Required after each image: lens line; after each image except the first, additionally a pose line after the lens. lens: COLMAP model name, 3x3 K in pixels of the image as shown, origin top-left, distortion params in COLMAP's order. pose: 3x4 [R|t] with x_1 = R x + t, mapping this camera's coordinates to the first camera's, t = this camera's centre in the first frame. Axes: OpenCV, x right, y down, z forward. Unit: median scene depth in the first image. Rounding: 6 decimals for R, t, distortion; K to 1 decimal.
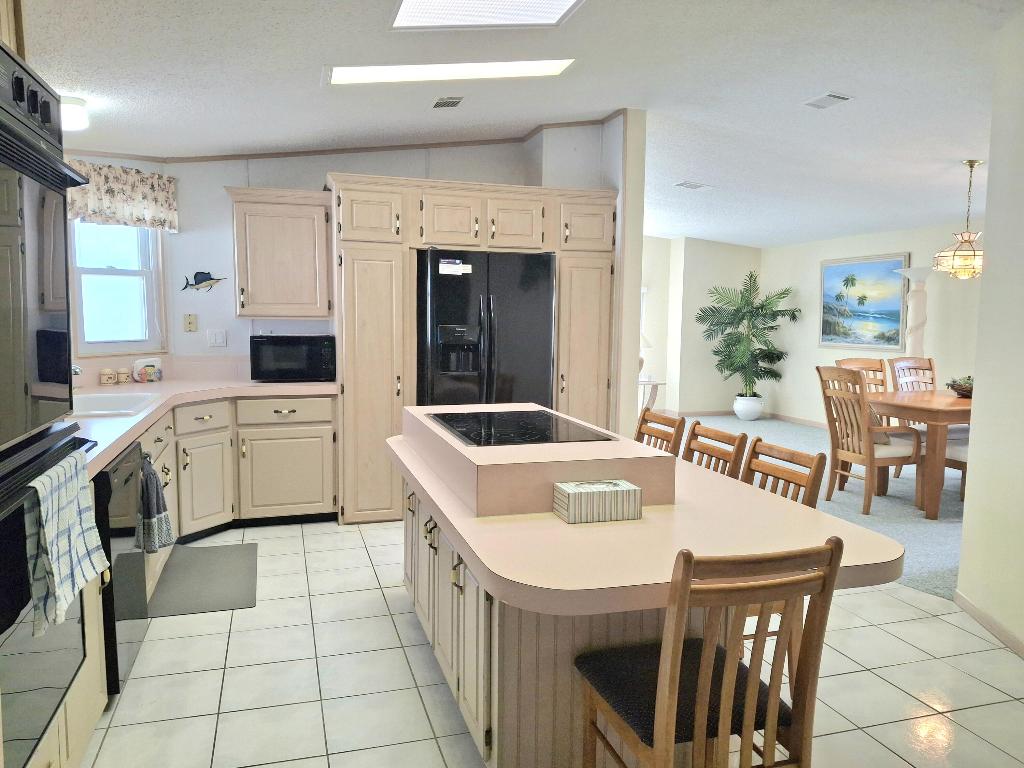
lens RADIAL K [[749.4, 0, 511.9], [0, 749.4, 385.7], [0, 0, 1]] dist [0.008872, 0.001152]
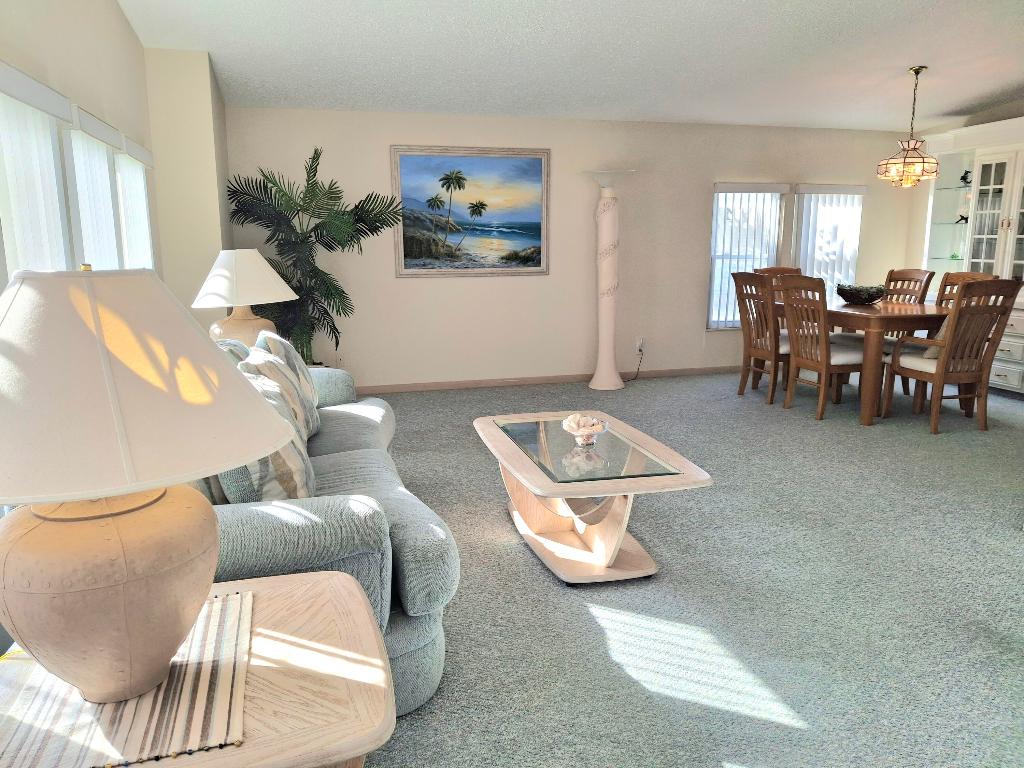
lens RADIAL K [[749.4, 0, 512.0], [0, 749.4, 387.1], [0, 0, 1]] dist [0.008872, 0.001152]
pose [[0.013773, -0.186462, 0.982366, -0.289897], [0.101191, 0.977675, 0.184153, -0.073732], [-0.994772, 0.096870, 0.032333, 0.950413]]
